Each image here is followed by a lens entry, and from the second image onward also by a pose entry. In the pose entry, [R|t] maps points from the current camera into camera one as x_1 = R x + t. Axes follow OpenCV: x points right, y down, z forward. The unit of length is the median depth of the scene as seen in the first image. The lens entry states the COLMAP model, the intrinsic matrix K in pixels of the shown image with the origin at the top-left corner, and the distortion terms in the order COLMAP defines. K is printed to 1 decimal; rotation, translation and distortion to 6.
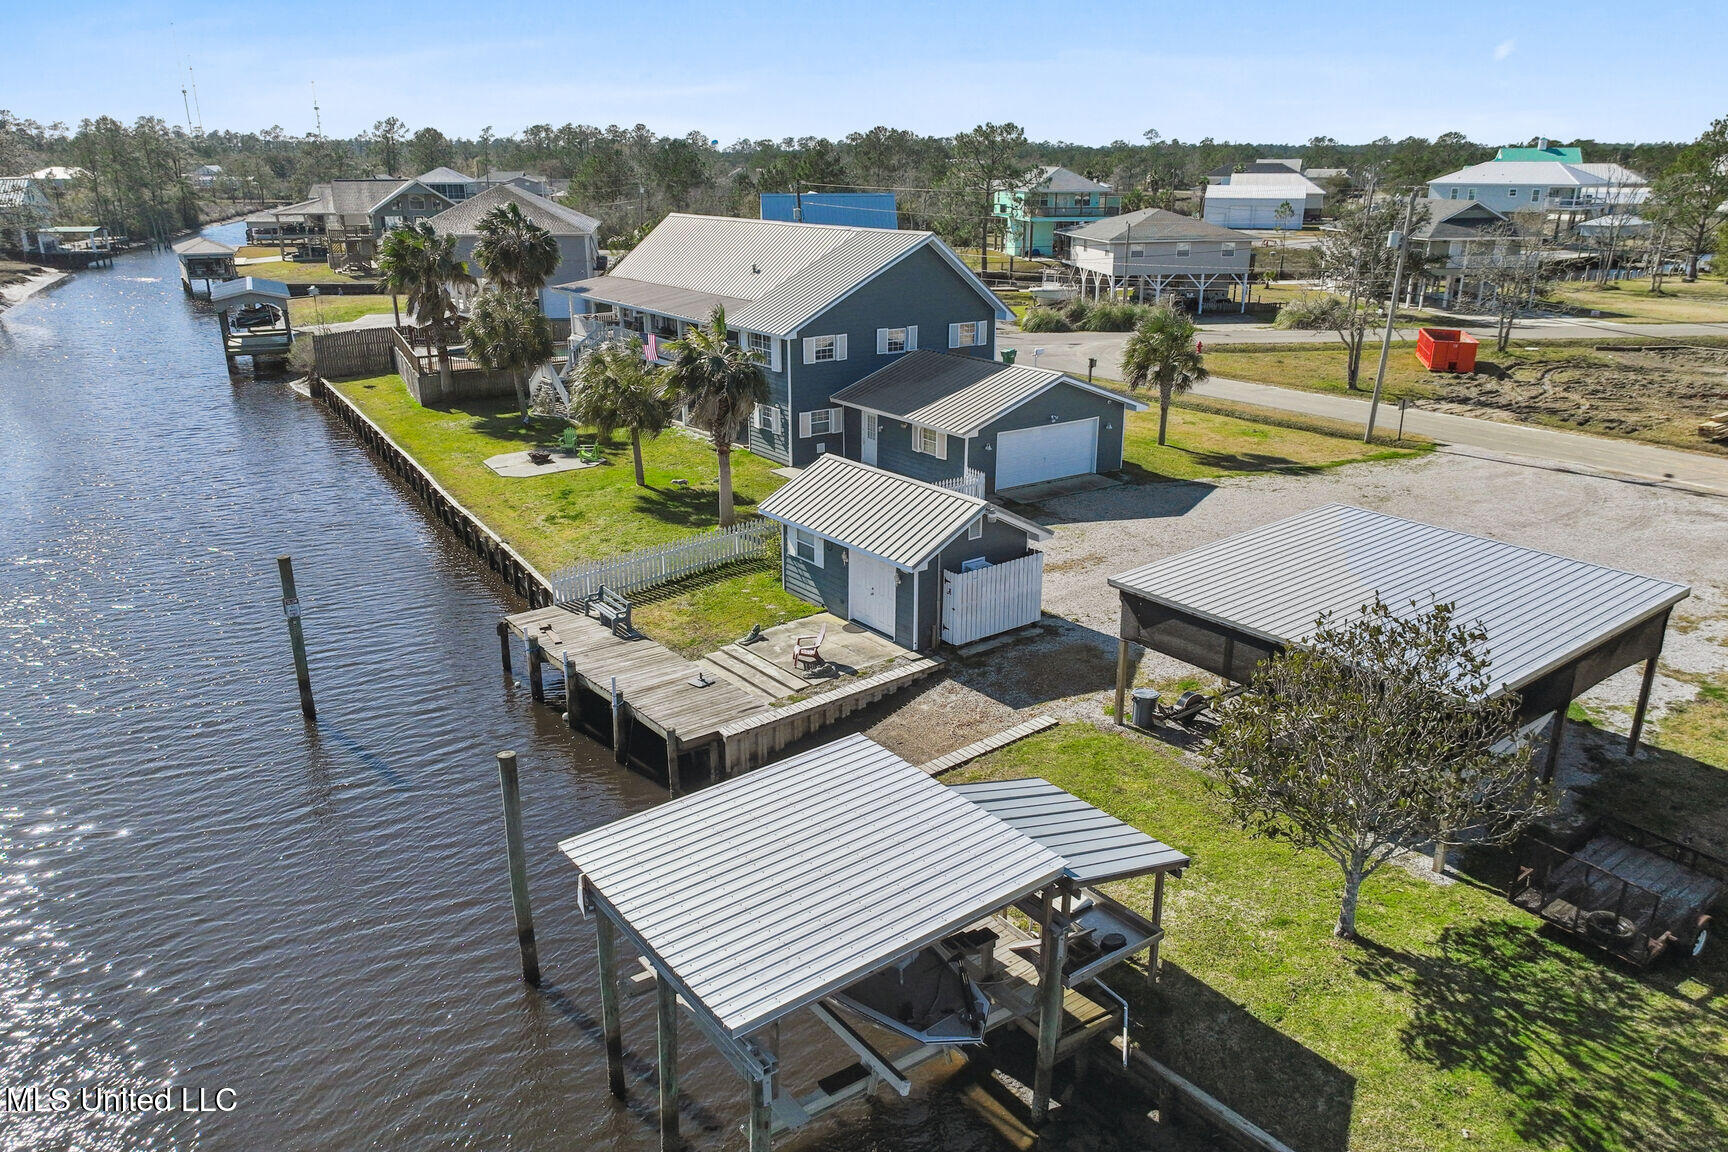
lens RADIAL K [[1248.6, 0, 864.0], [0, 1248.6, 576.0], [0, 0, 1]] dist [0.001599, 0.001461]
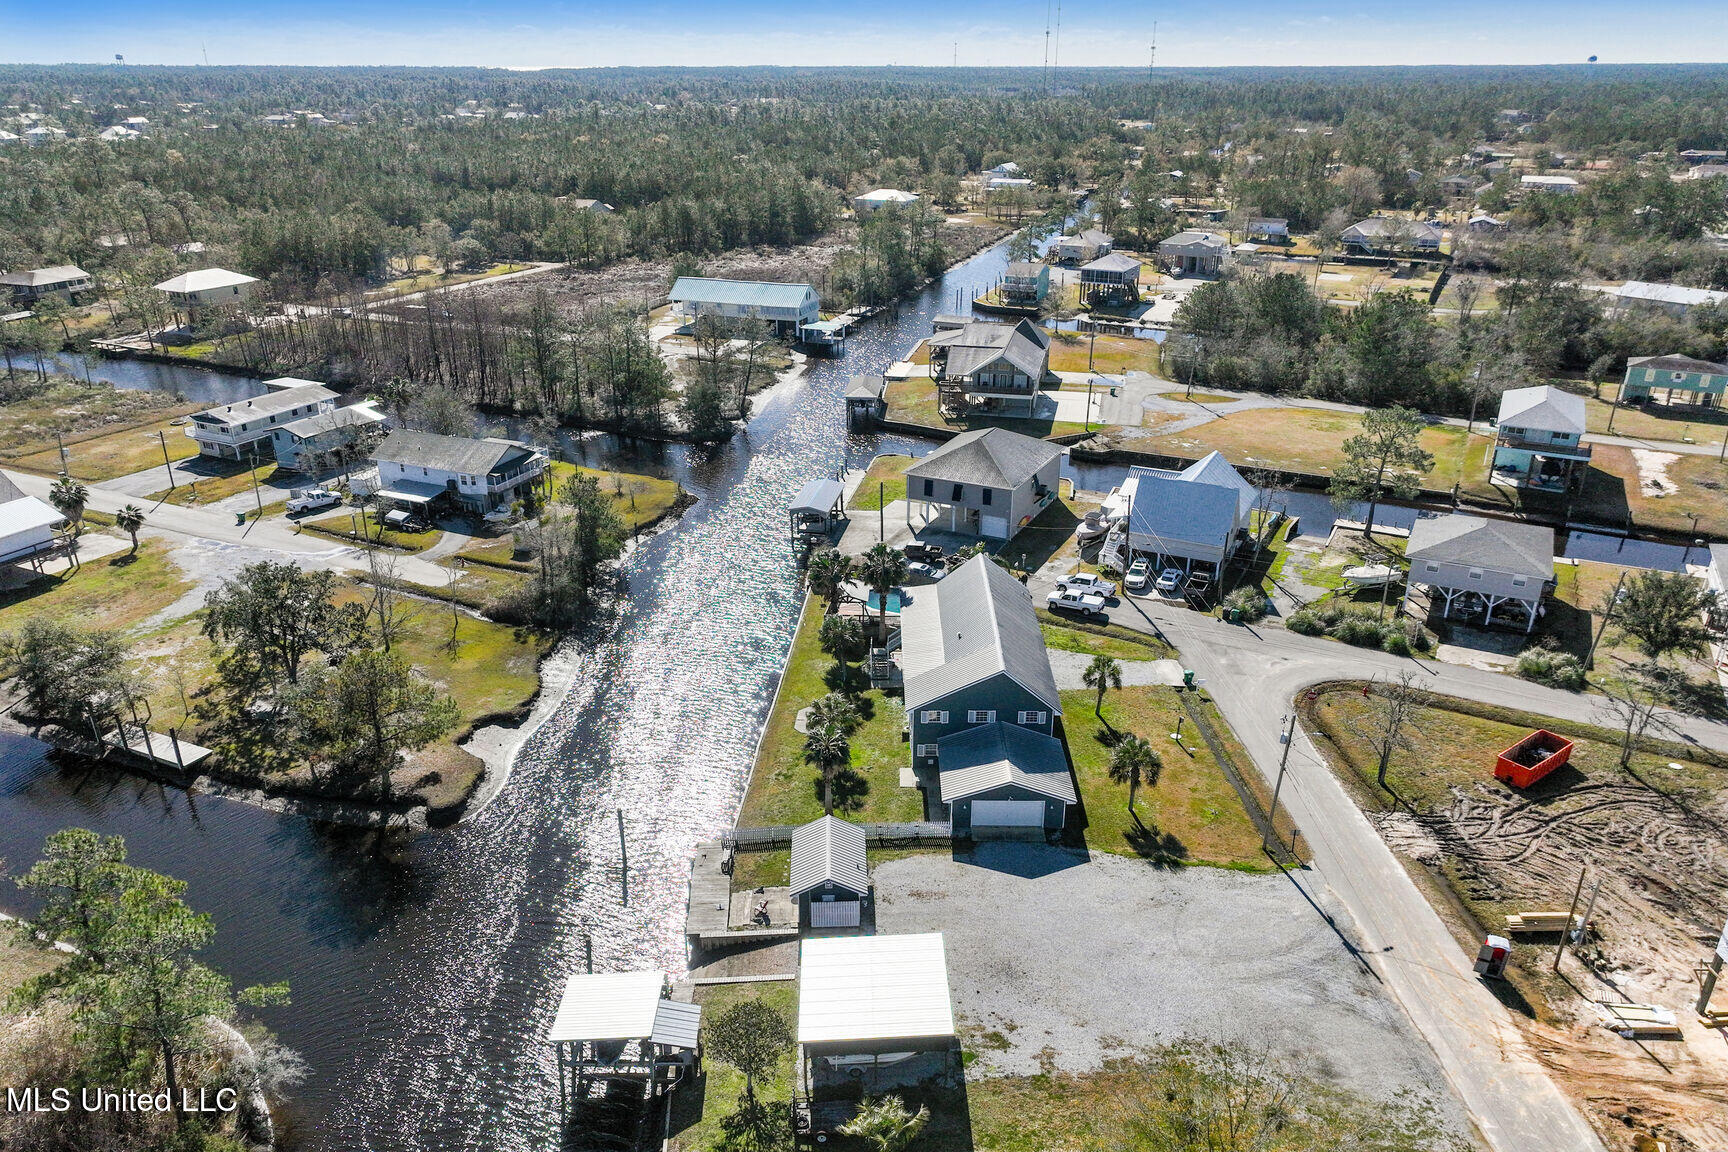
lens RADIAL K [[1245.1, 0, 864.0], [0, 1245.1, 576.0], [0, 0, 1]] dist [0.007143, 0.004913]
pose [[0.815715, 0.221411, -0.534403, 0.982129], [-0.184484, 0.975180, 0.122434, -0.700621], [0.548247, -0.001283, 0.836316, -0.746770]]
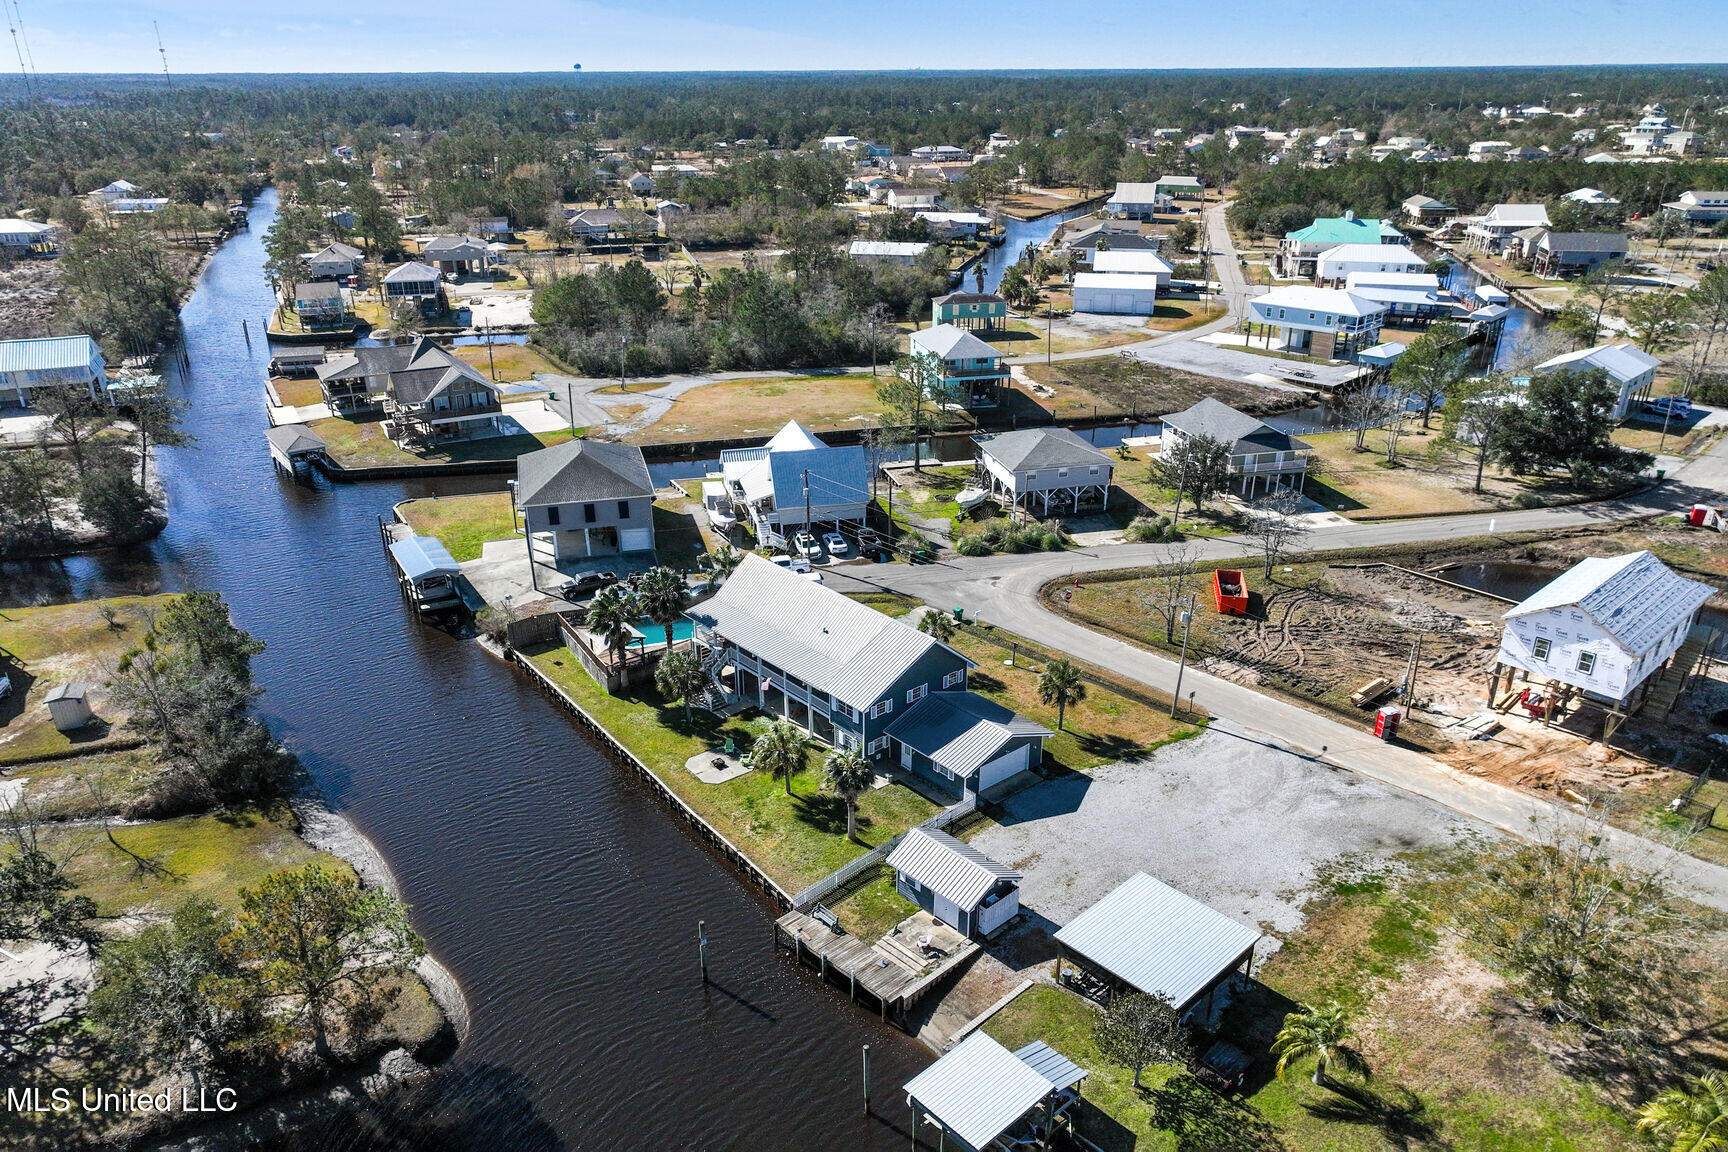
lens RADIAL K [[1245.1, 0, 864.0], [0, 1245.1, 576.0], [0, 0, 1]] dist [0.007143, 0.004913]
pose [[0.994747, -0.043949, 0.092445, -0.253279], [0.037904, 0.997089, 0.066155, -0.580858], [-0.095083, -0.062304, 0.993518, -0.940169]]
